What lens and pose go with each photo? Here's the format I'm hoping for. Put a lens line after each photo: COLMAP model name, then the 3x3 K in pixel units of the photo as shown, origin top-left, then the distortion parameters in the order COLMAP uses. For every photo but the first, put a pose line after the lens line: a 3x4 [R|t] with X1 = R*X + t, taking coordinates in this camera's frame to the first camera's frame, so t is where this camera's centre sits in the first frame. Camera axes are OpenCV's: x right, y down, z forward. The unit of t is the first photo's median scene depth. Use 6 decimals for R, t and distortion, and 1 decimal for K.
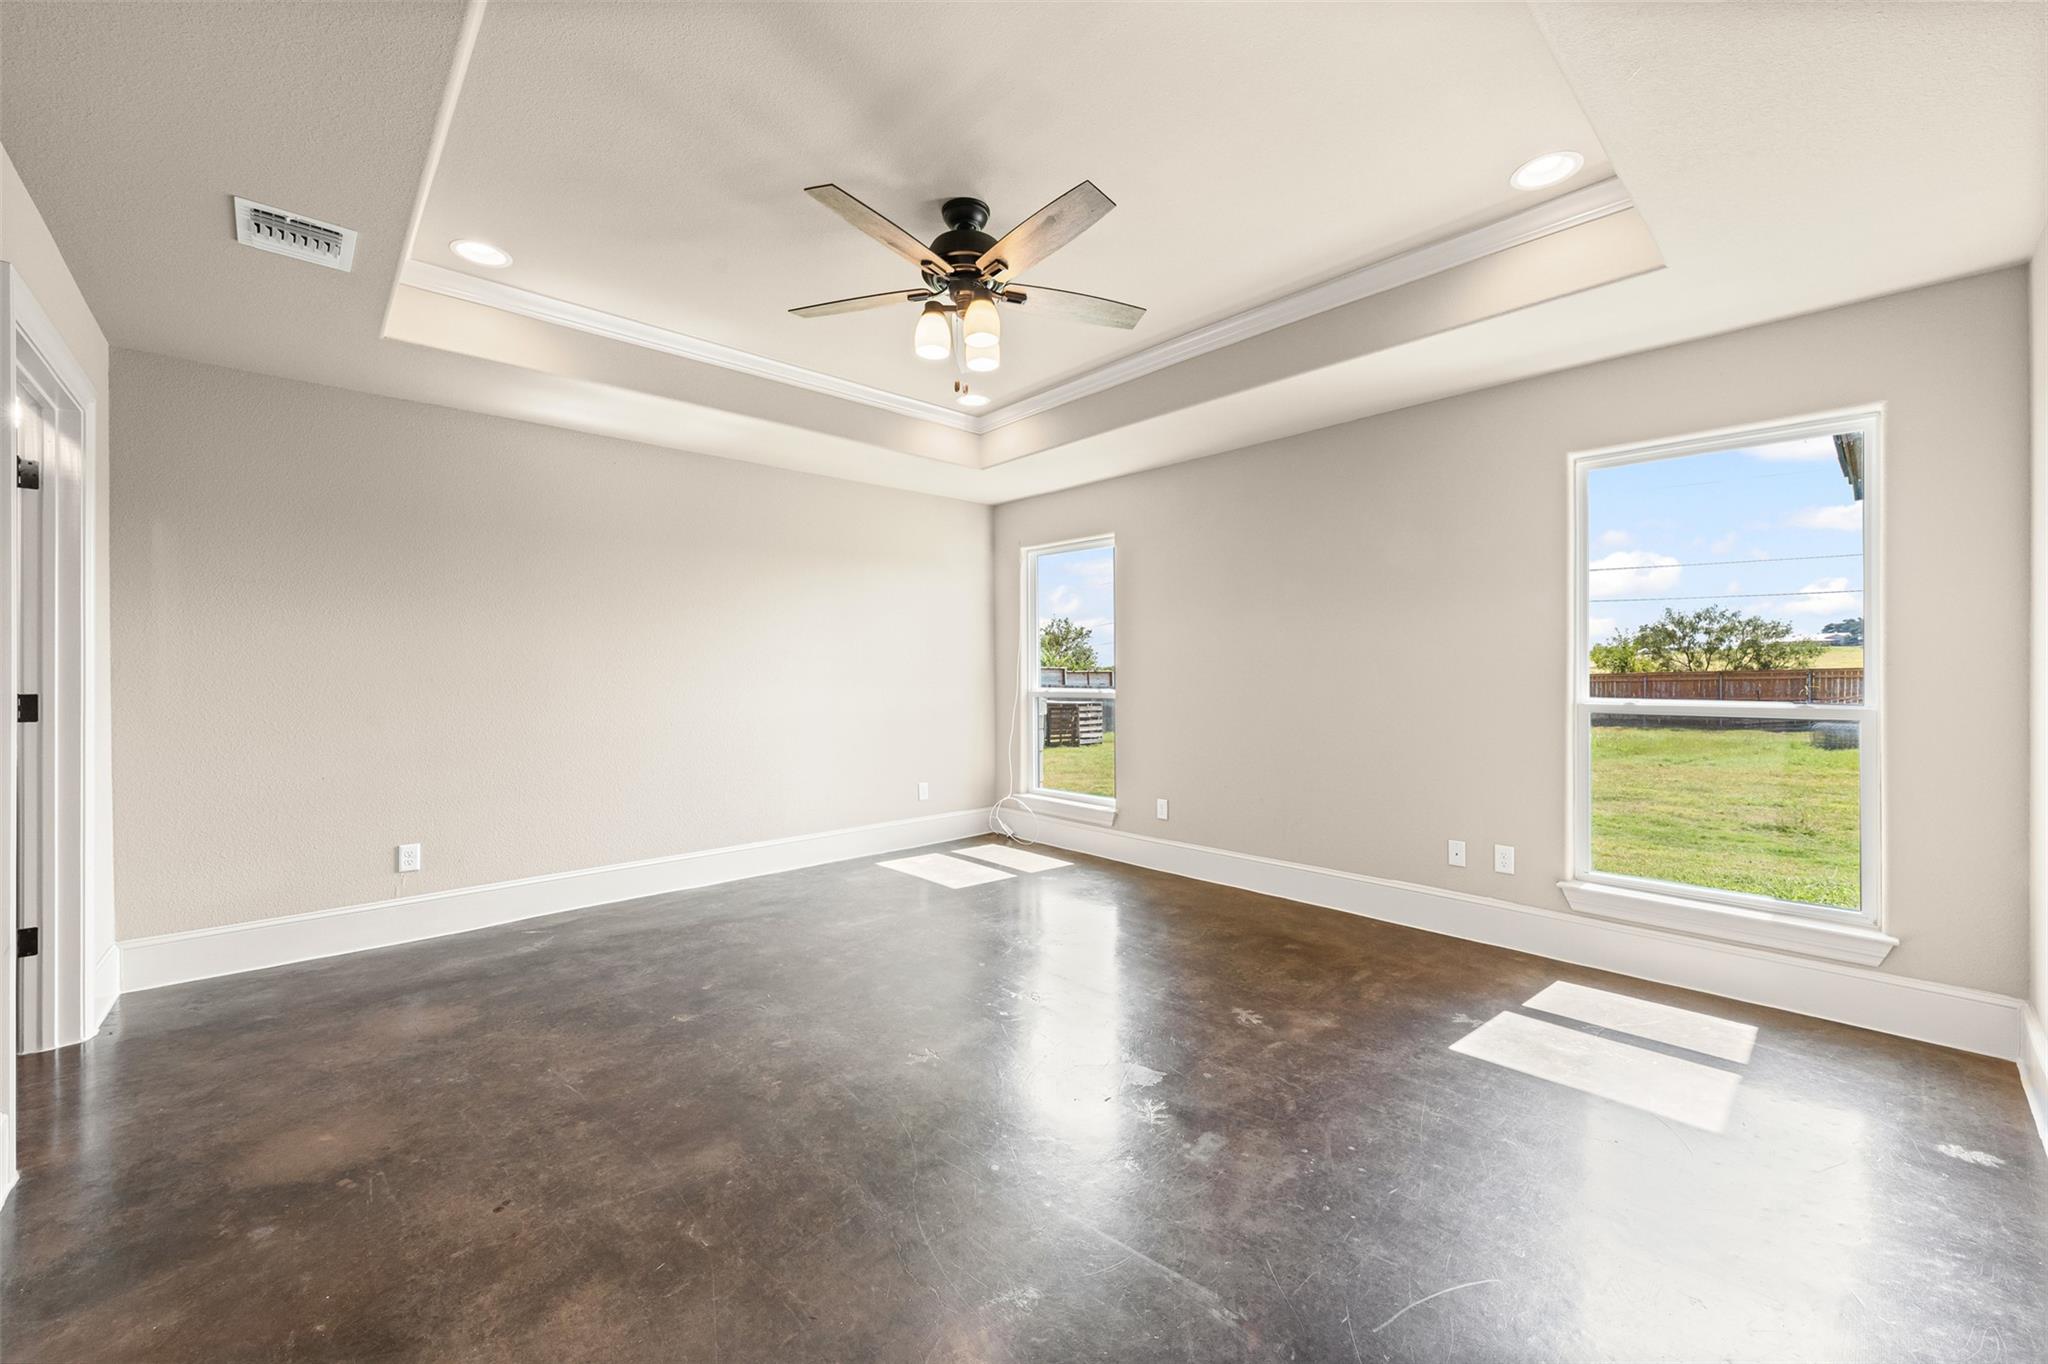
lens RADIAL K [[778.1, 0, 1023.0], [0, 778.1, 669.5], [0, 0, 1]] dist [-0.003018, -0.000190]
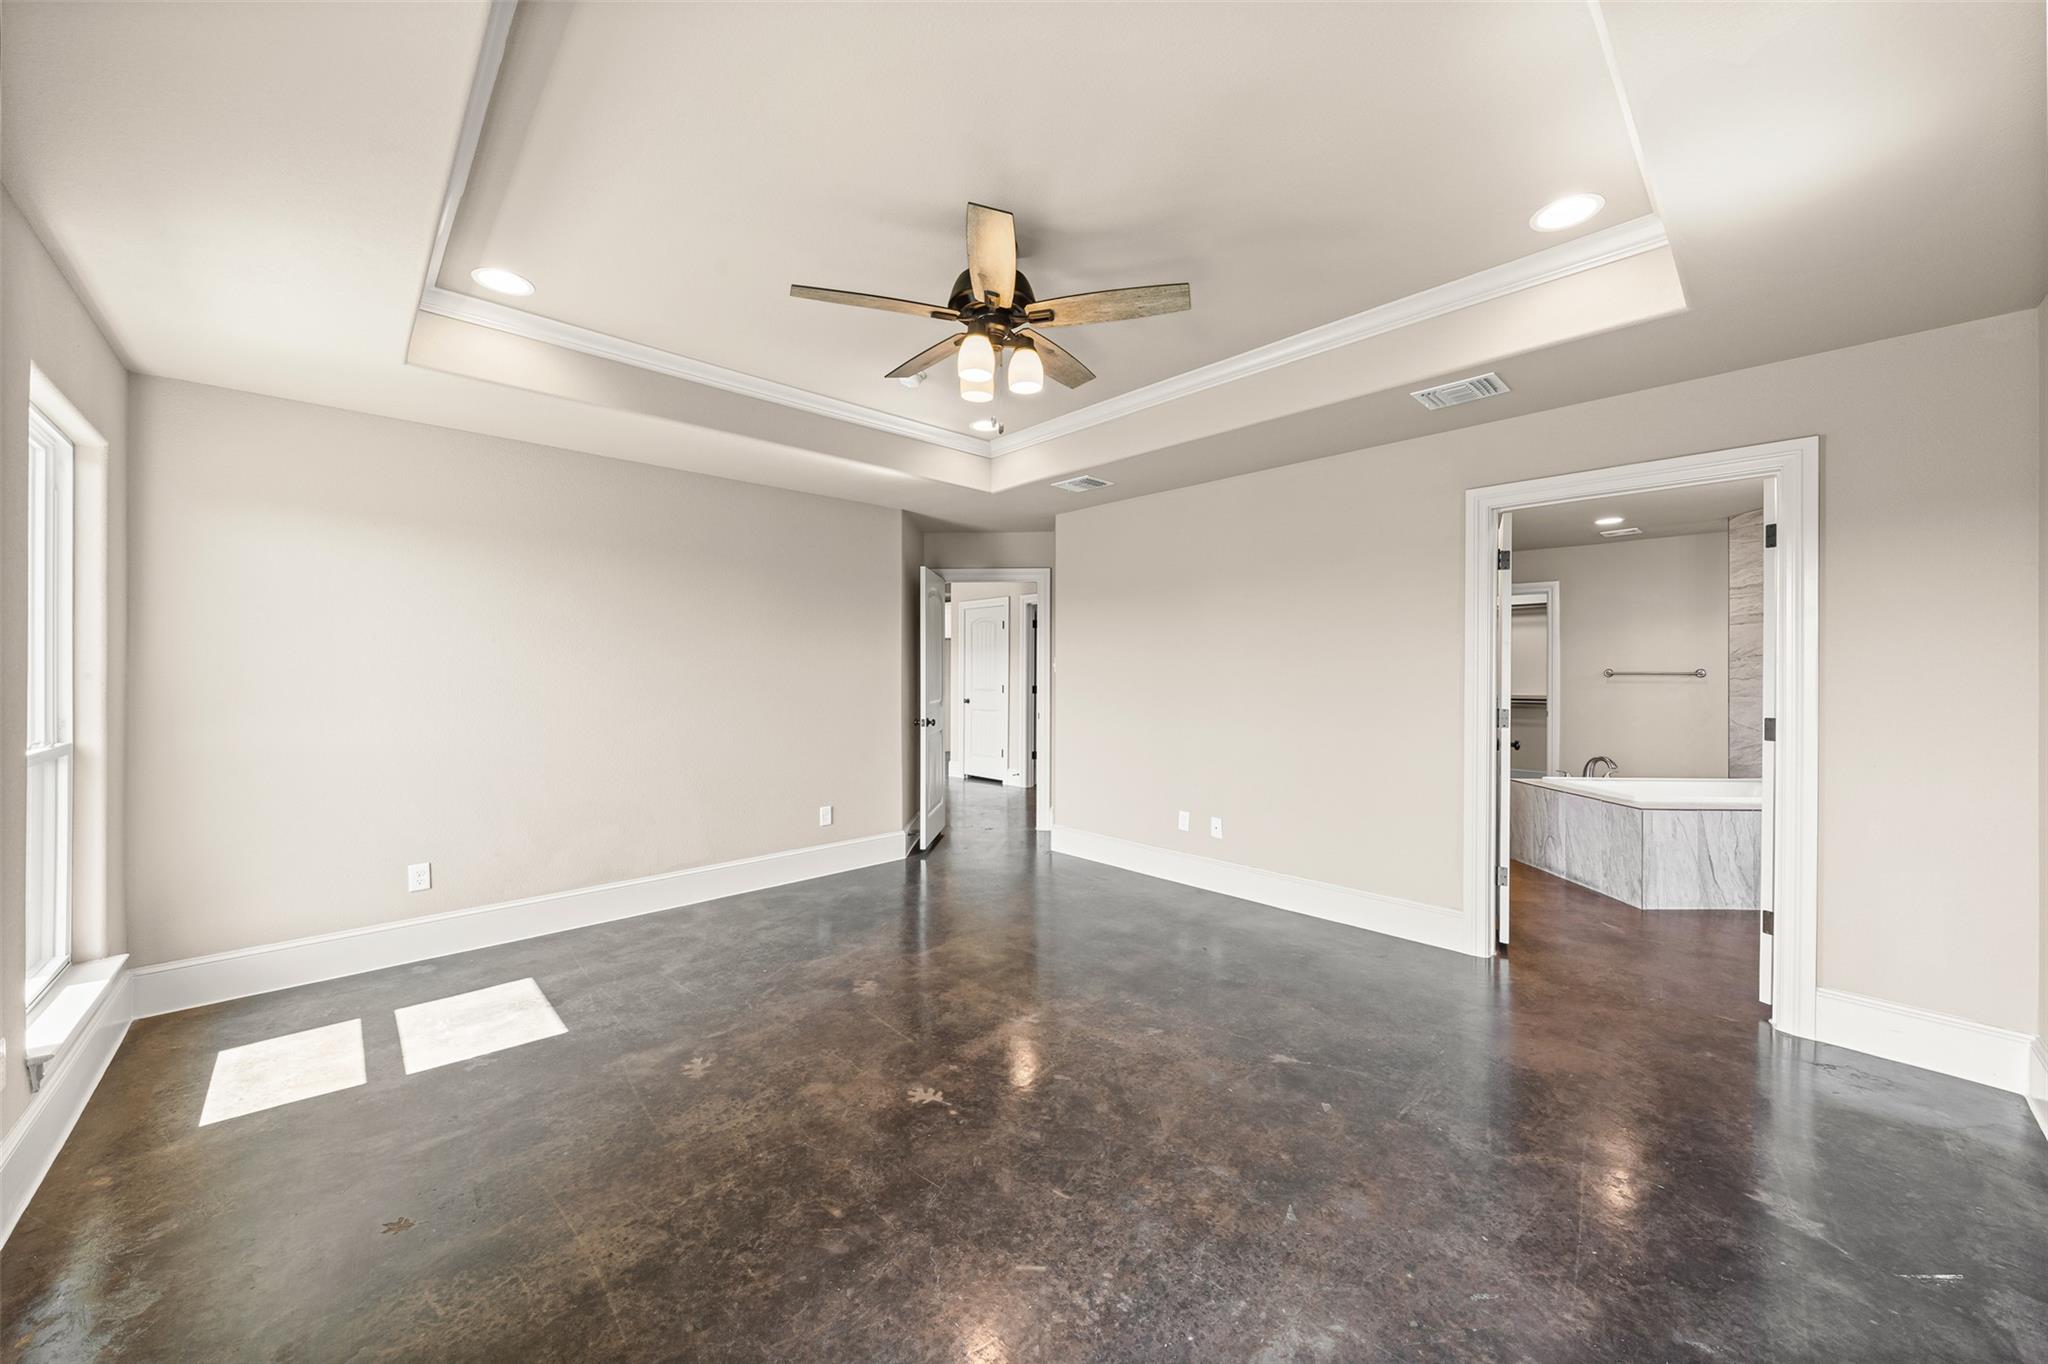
lens RADIAL K [[728.7, 0, 1024.0], [0, 728.7, 682.0], [0, 0, 1]] dist [0.001122, 0.000001]
pose [[-0.999932, 0.001441, -0.011587, -0.103083], [0.001394, 0.999991, 0.004041, -0.027790], [0.011593, 0.004025, -0.999925, 1.935110]]
